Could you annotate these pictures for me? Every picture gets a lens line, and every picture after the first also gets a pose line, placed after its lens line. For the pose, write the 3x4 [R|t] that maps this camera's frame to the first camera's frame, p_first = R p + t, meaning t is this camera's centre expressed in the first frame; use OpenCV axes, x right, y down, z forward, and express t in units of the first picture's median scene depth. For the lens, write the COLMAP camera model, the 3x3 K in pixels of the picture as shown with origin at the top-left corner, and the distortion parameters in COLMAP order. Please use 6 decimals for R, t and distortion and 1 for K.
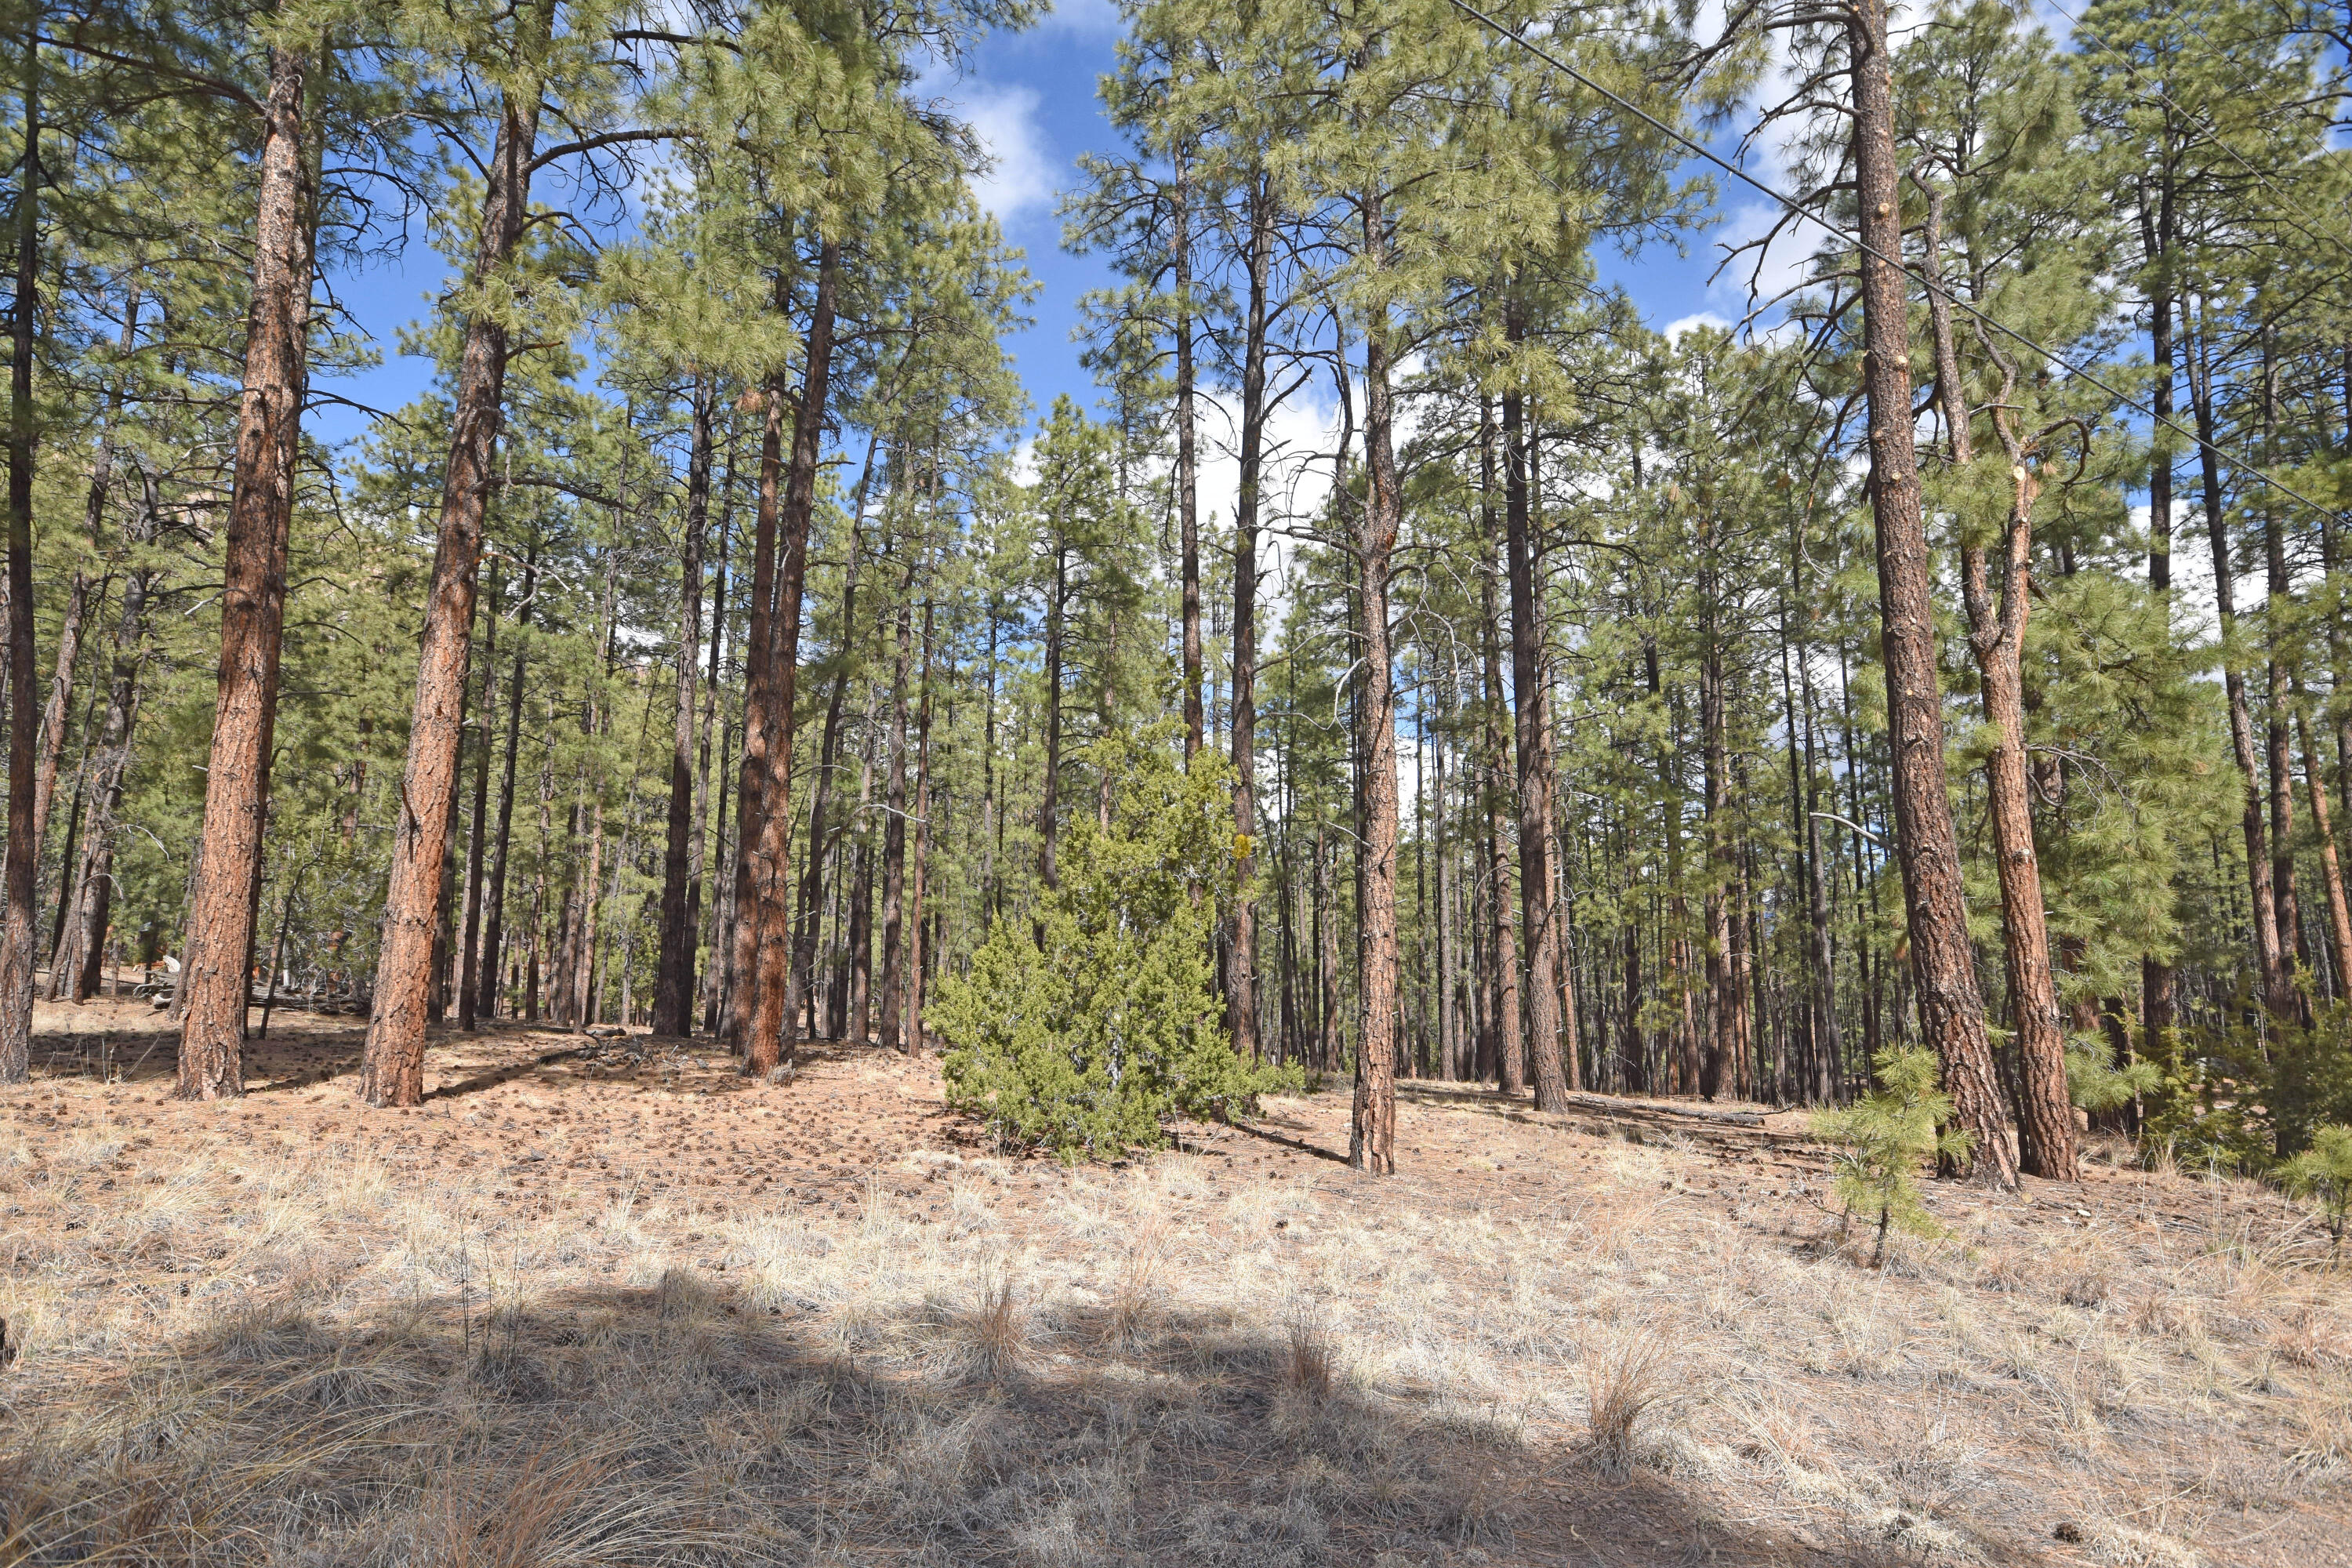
lens RADIAL K [[1341.5, 0, 1155.4], [0, 1341.5, 801.3], [0, 0, 1]] dist [-0.002459, 0.041823]
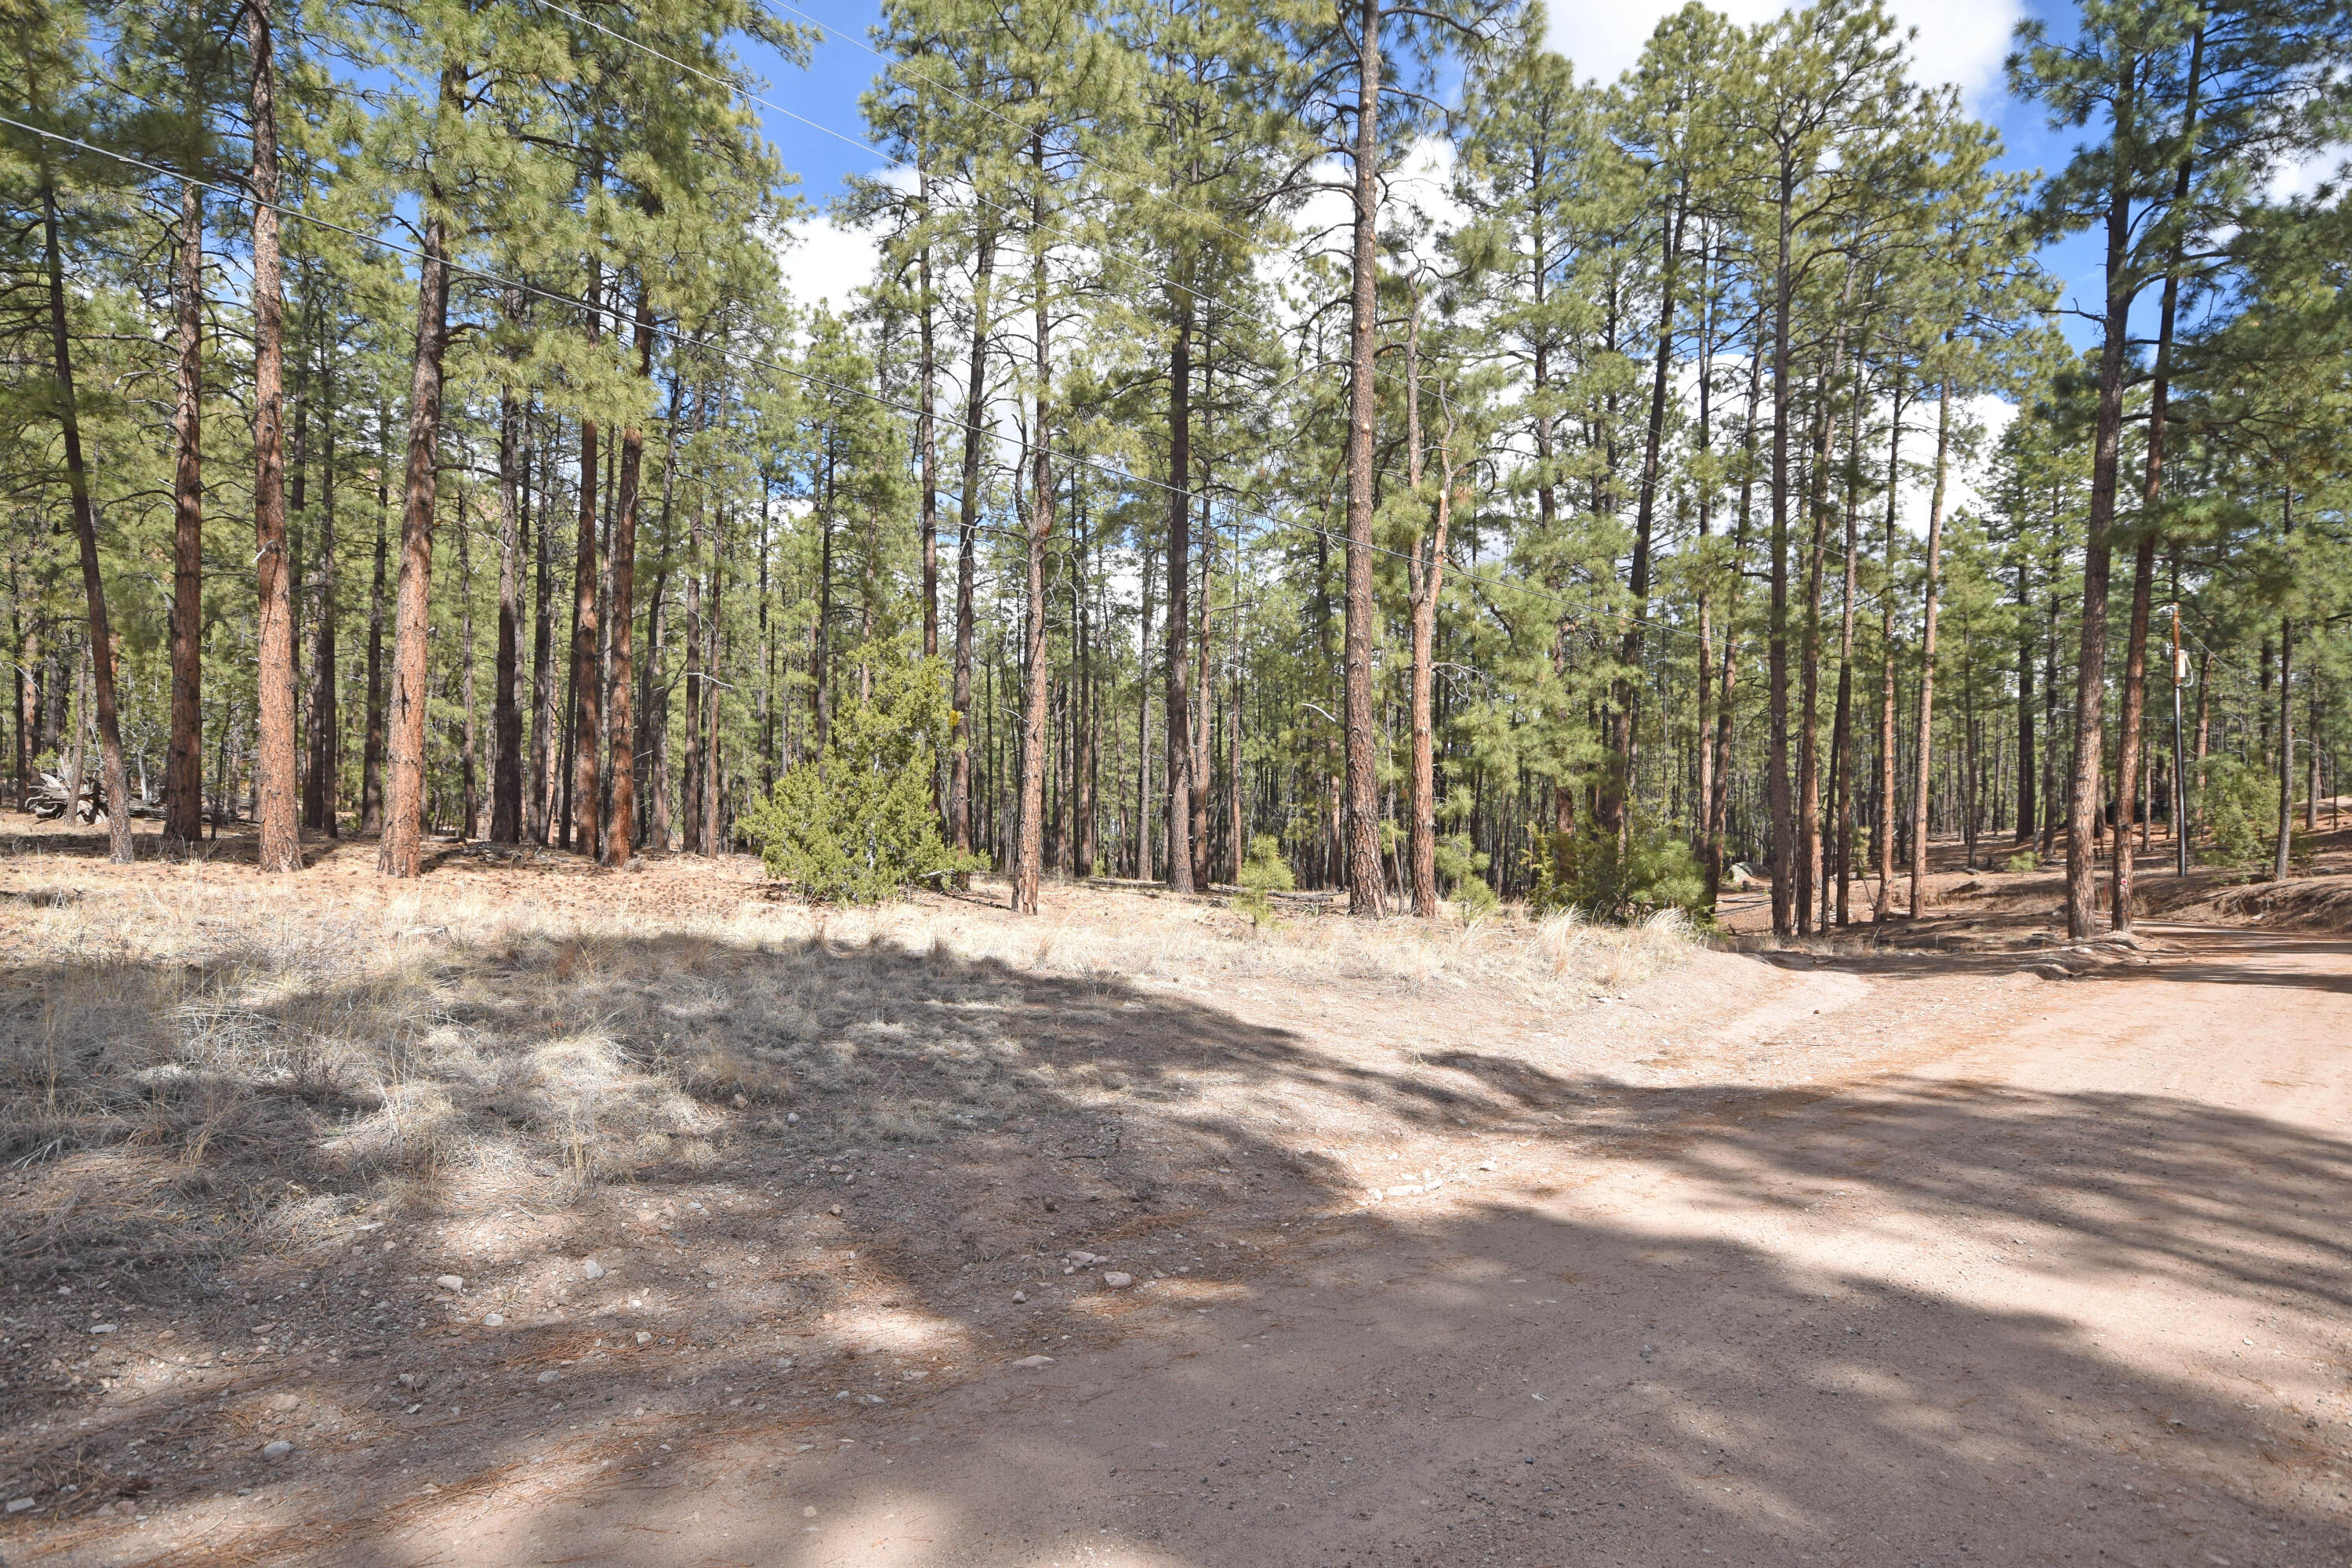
lens RADIAL K [[1341.5, 0, 1155.4], [0, 1341.5, 801.3], [0, 0, 1]] dist [-0.002459, 0.041823]
pose [[0.985257, 0.005682, 0.170984, 0.029064], [-0.028499, 0.990934, 0.131289, -0.084332], [-0.168688, -0.134227, 0.976487, -0.600008]]
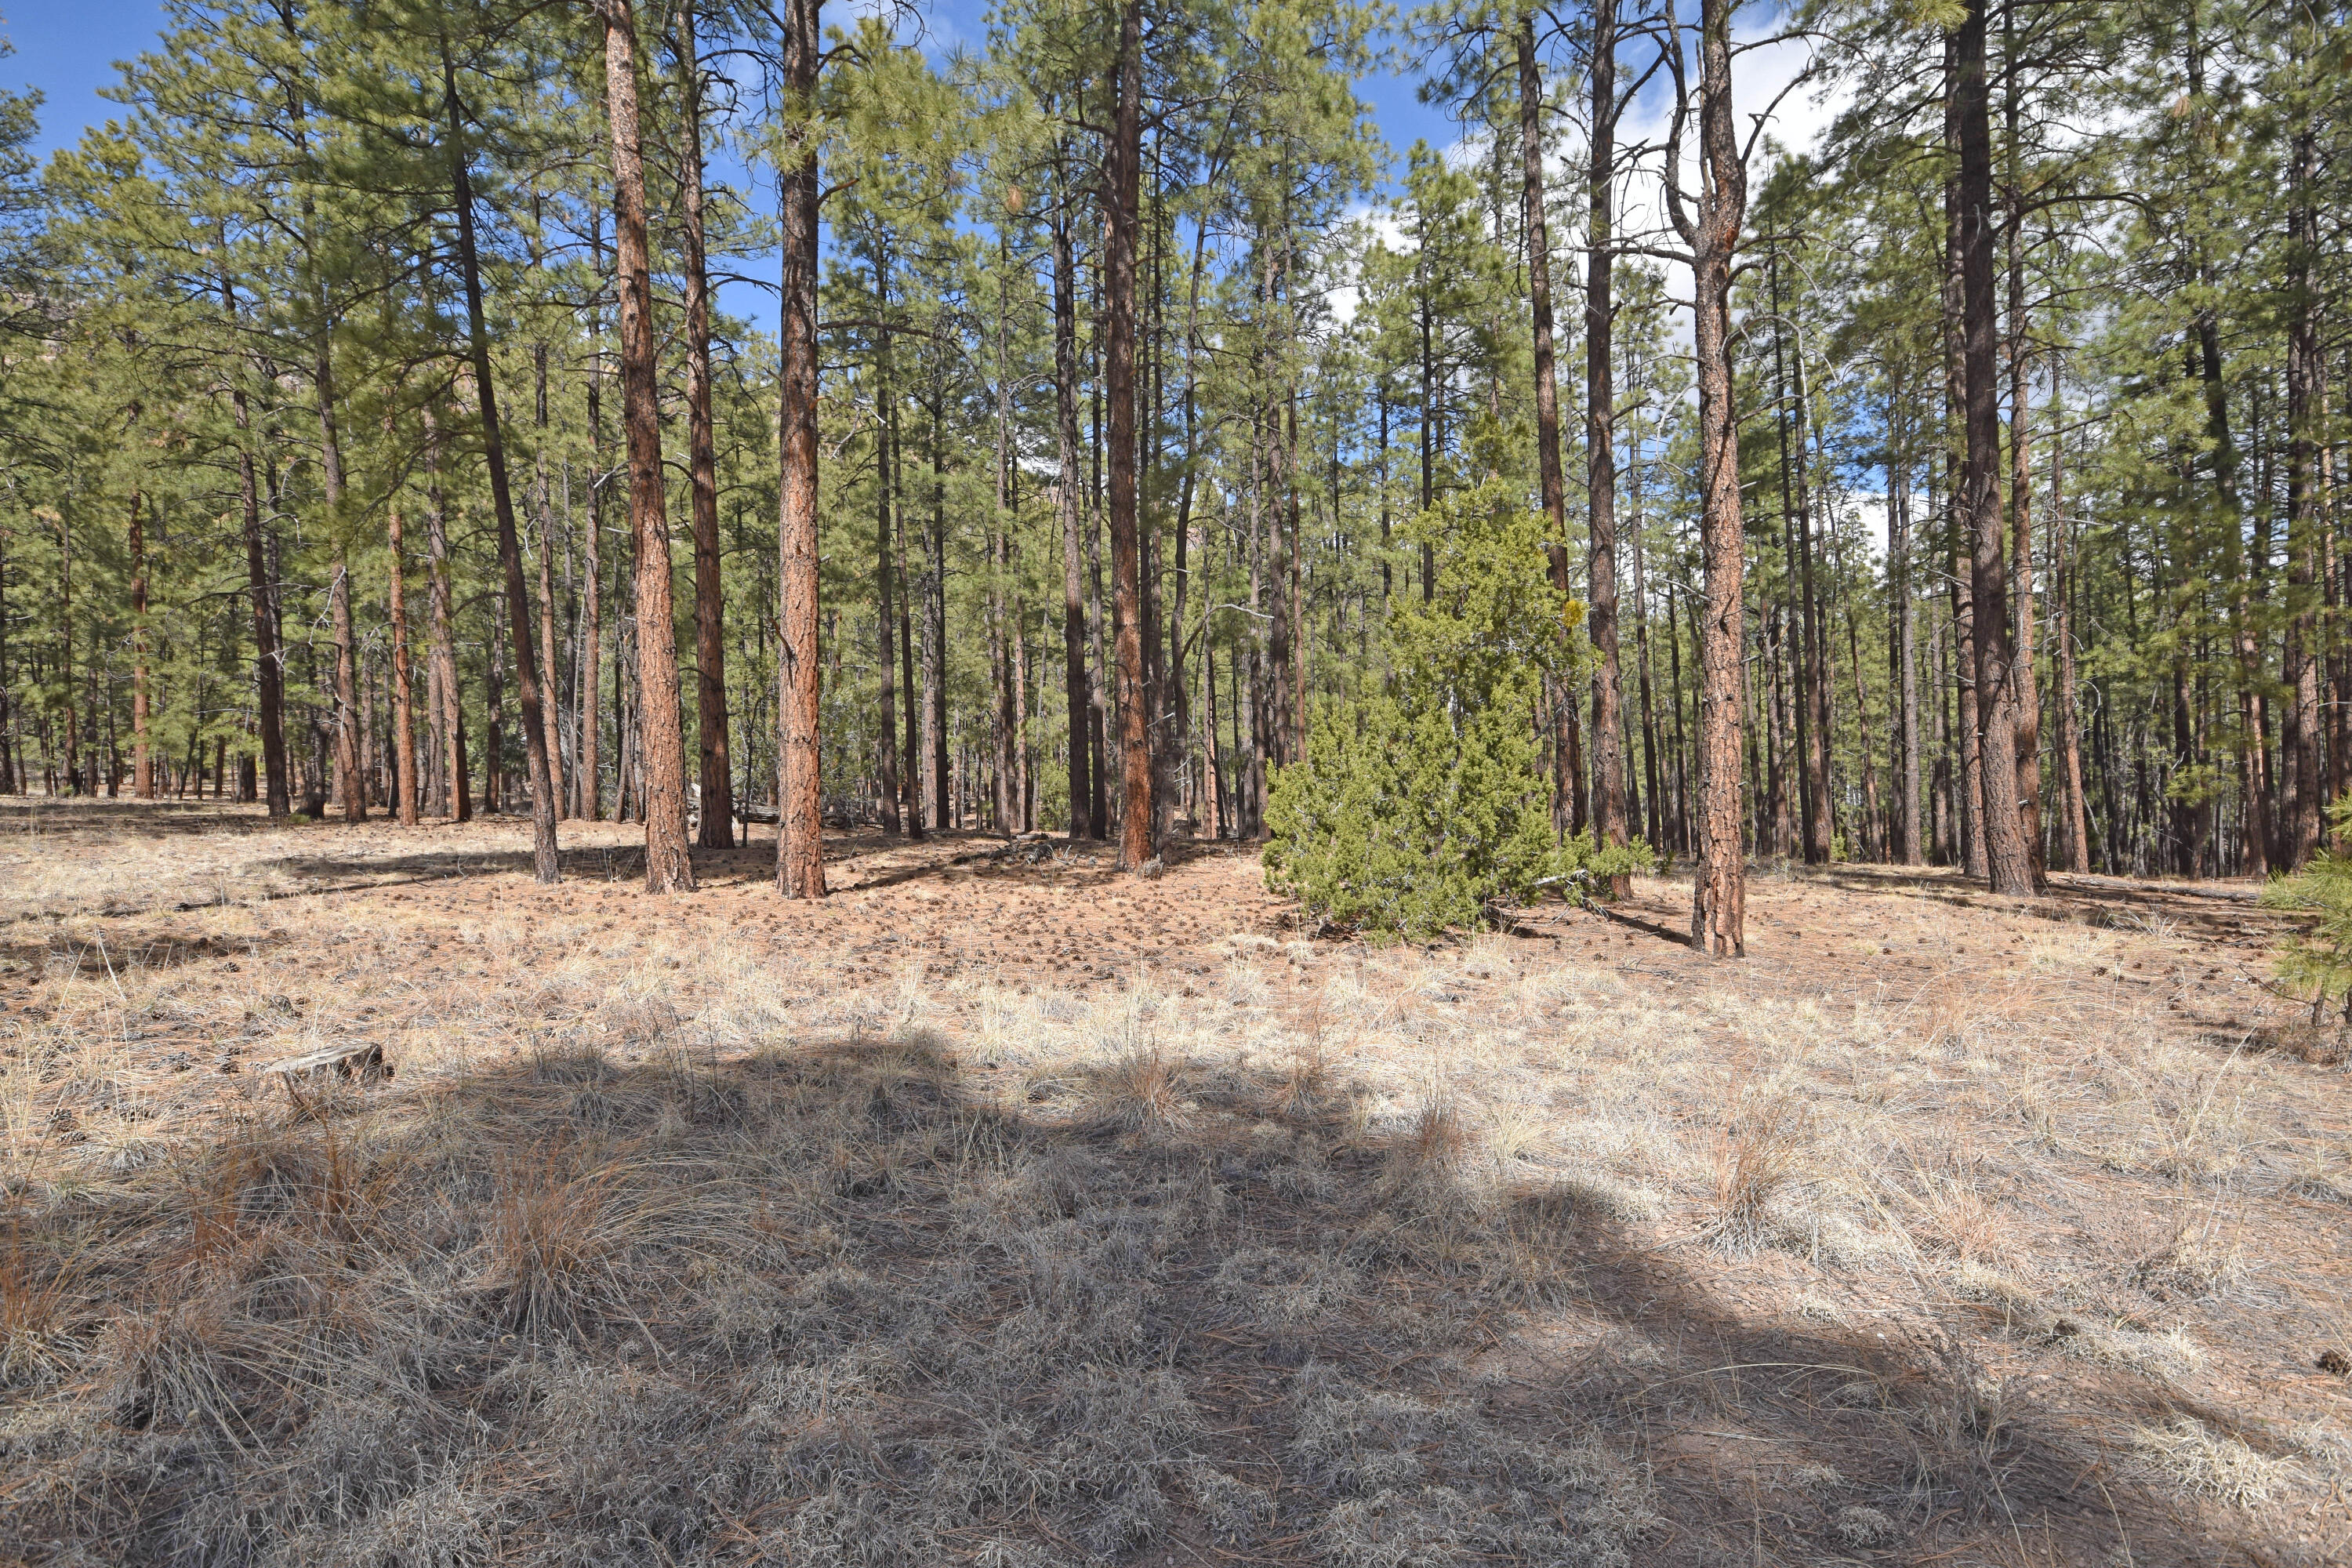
lens RADIAL K [[1341.5, 0, 1155.4], [0, 1341.5, 801.3], [0, 0, 1]] dist [-0.002459, 0.041823]
pose [[0.944423, -0.038014, -0.326528, 0.090191], [0.084962, 0.987769, 0.130742, 0.016086], [0.317564, -0.151218, 0.936102, 0.024016]]
